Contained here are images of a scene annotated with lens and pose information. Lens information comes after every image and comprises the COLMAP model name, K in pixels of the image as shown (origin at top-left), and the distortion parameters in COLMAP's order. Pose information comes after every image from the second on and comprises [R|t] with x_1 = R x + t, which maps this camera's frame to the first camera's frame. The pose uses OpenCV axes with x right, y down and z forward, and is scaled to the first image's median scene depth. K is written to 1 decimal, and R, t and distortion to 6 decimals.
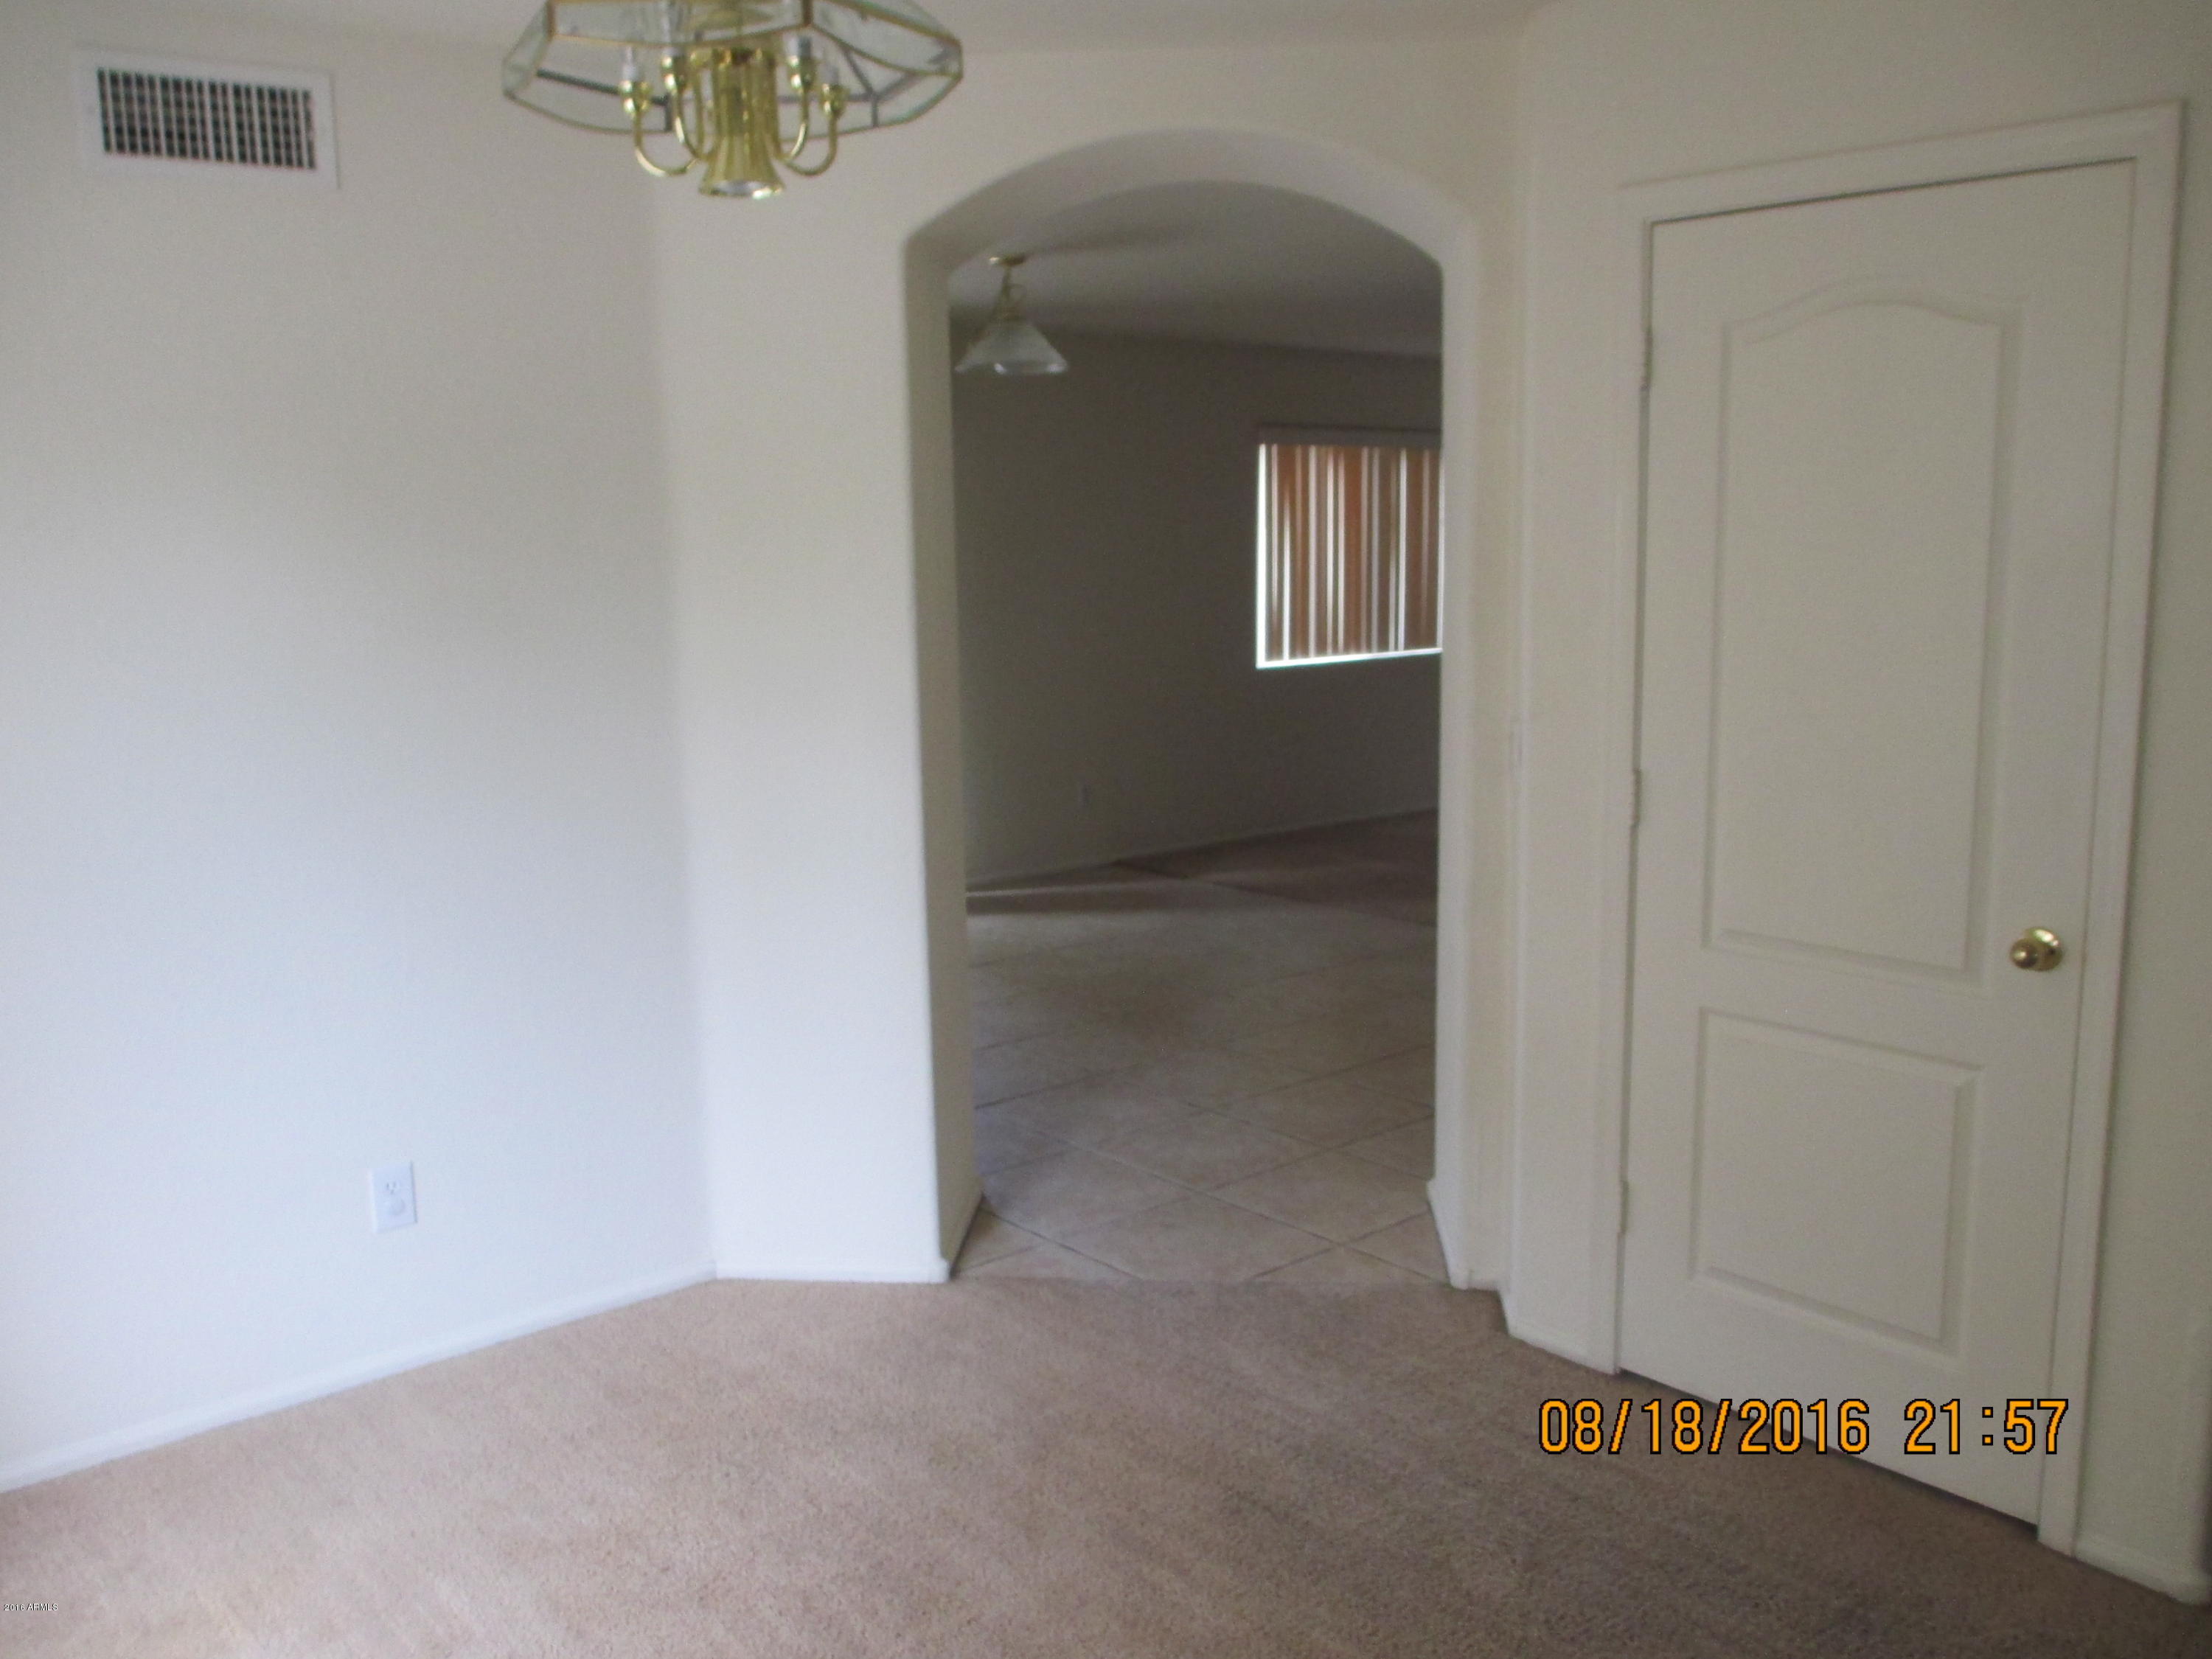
lens RADIAL K [[1849.6, 0, 1106.9], [0, 1849.6, 835.1], [0, 0, 1]] dist [-0.006814, 0.002261]
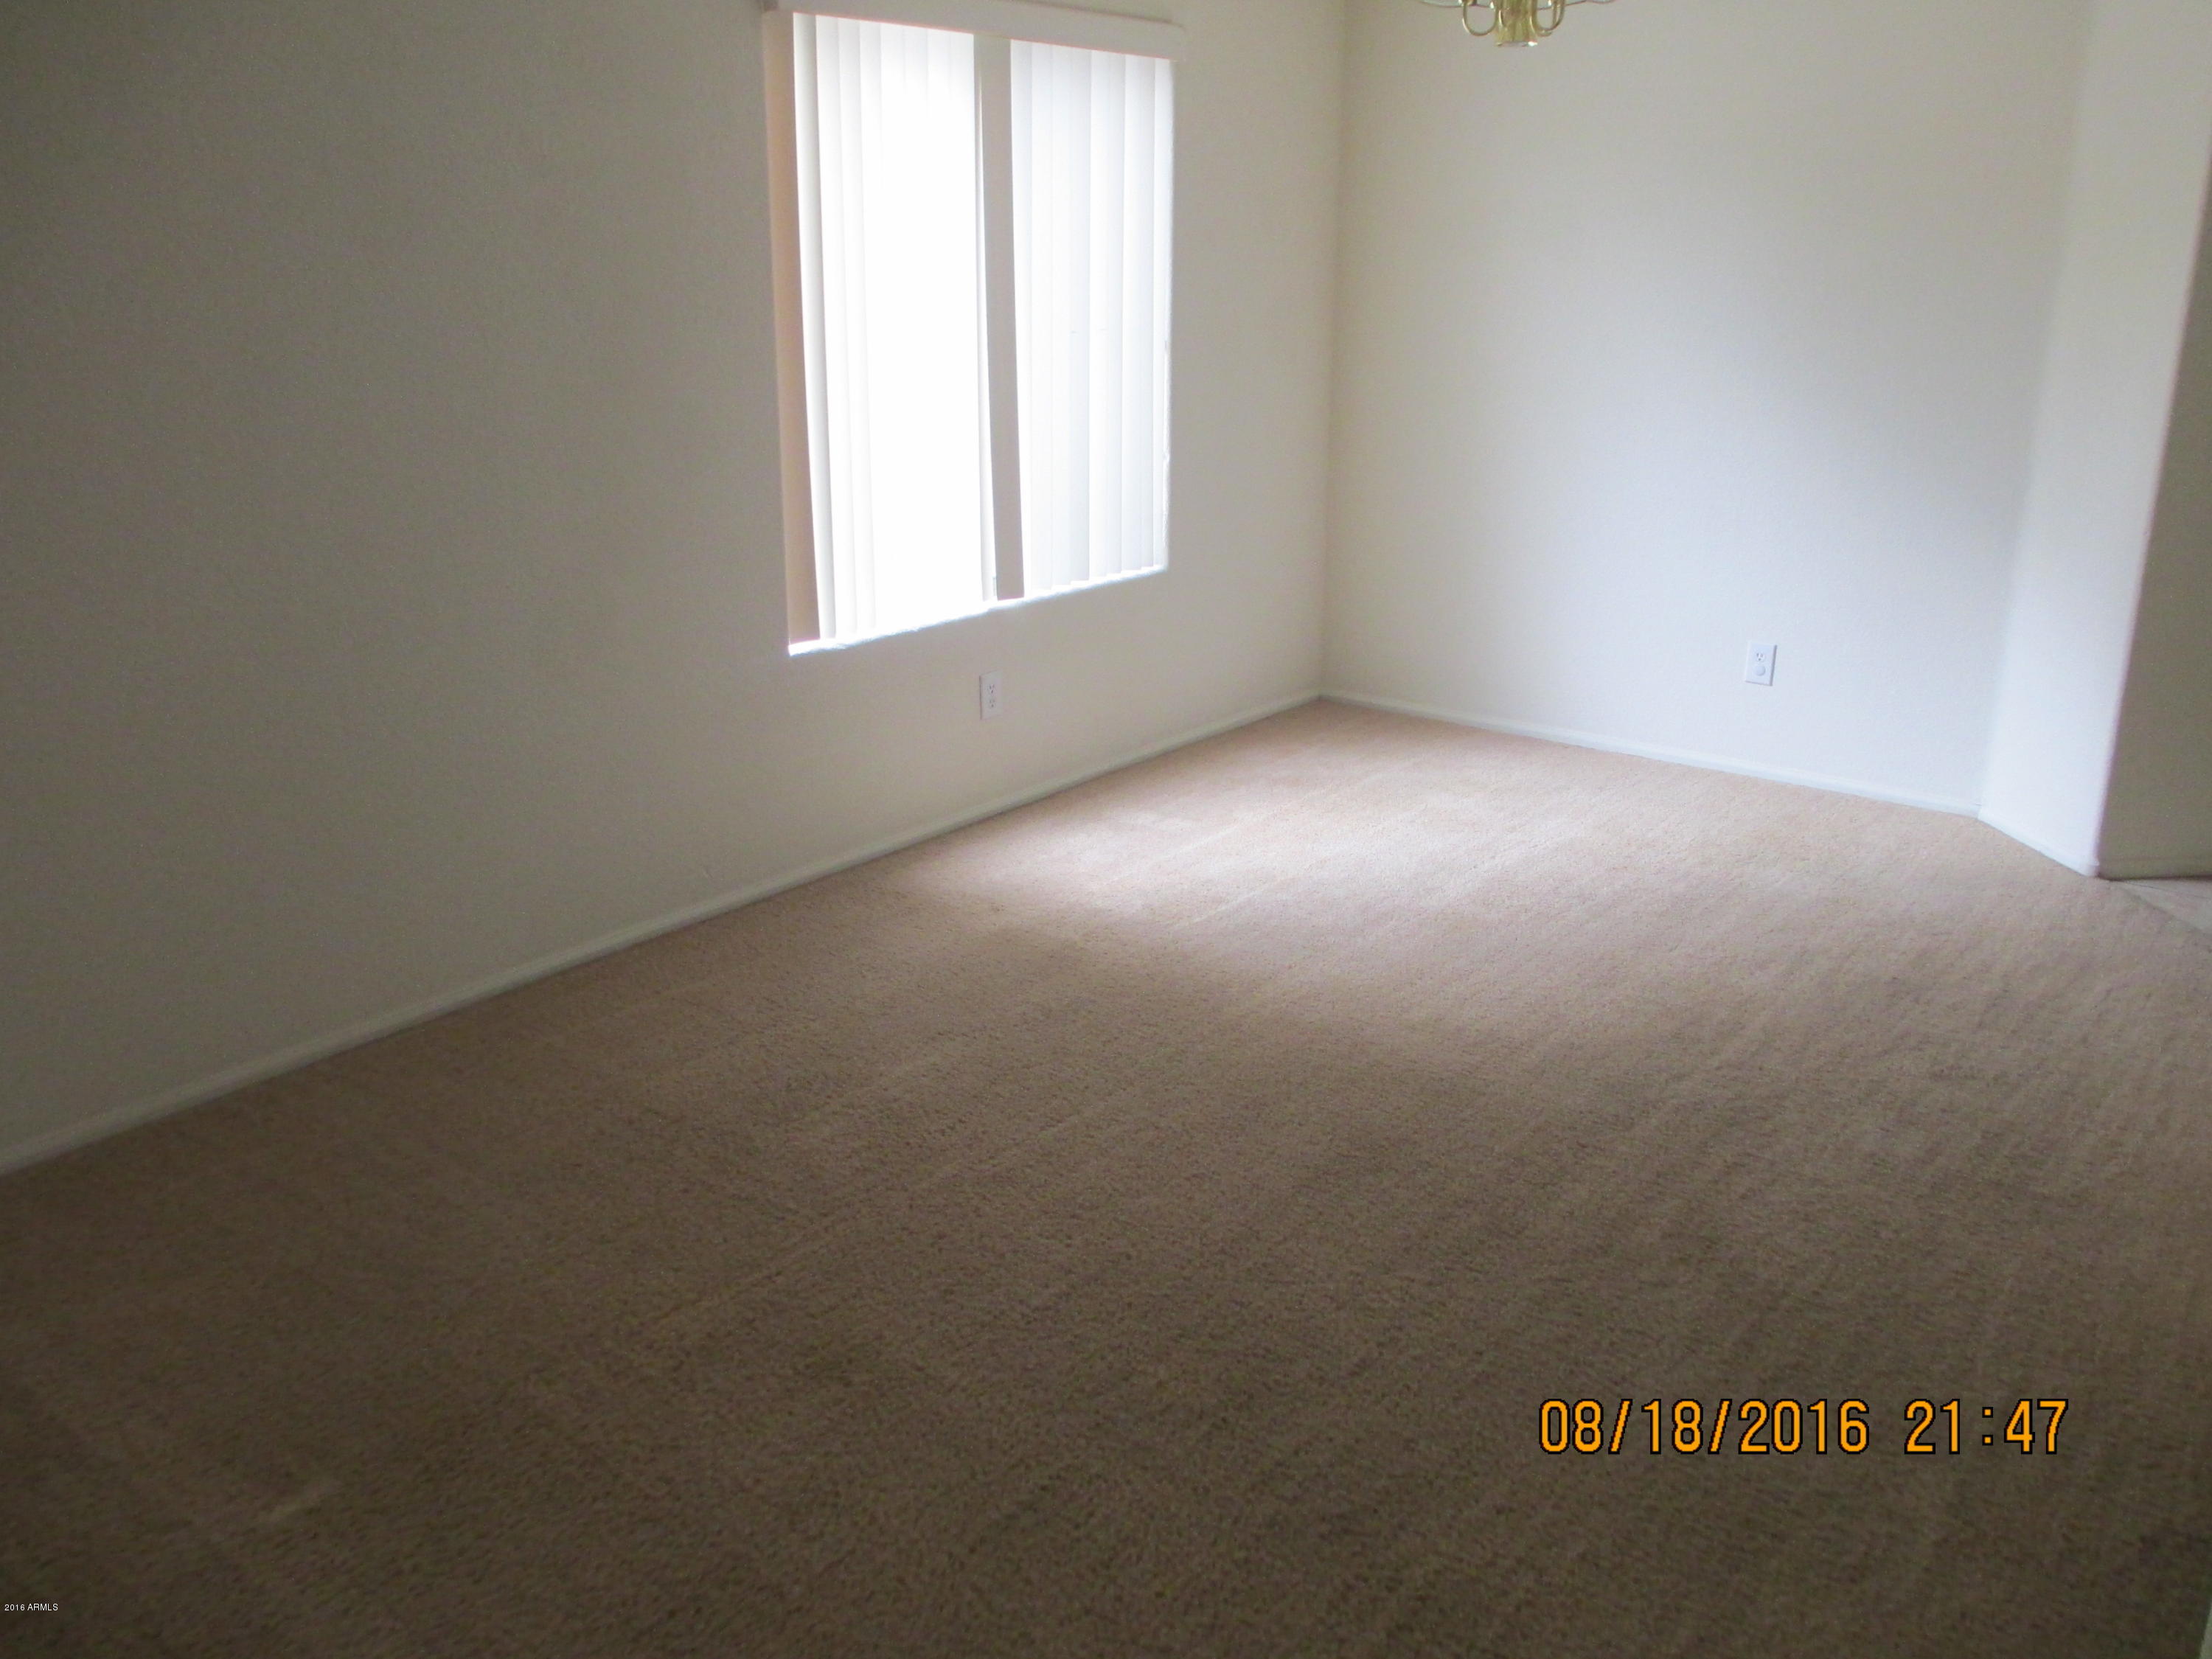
lens RADIAL K [[1849.6, 0, 1104.7], [0, 1849.6, 826.5], [0, 0, 1]] dist [-0.006814, 0.002261]
pose [[0.196650, 0.314515, -0.928660, 1.142649], [-0.169619, 0.943786, 0.283720, -0.027062], [0.965690, 0.101725, 0.238943, 0.113931]]
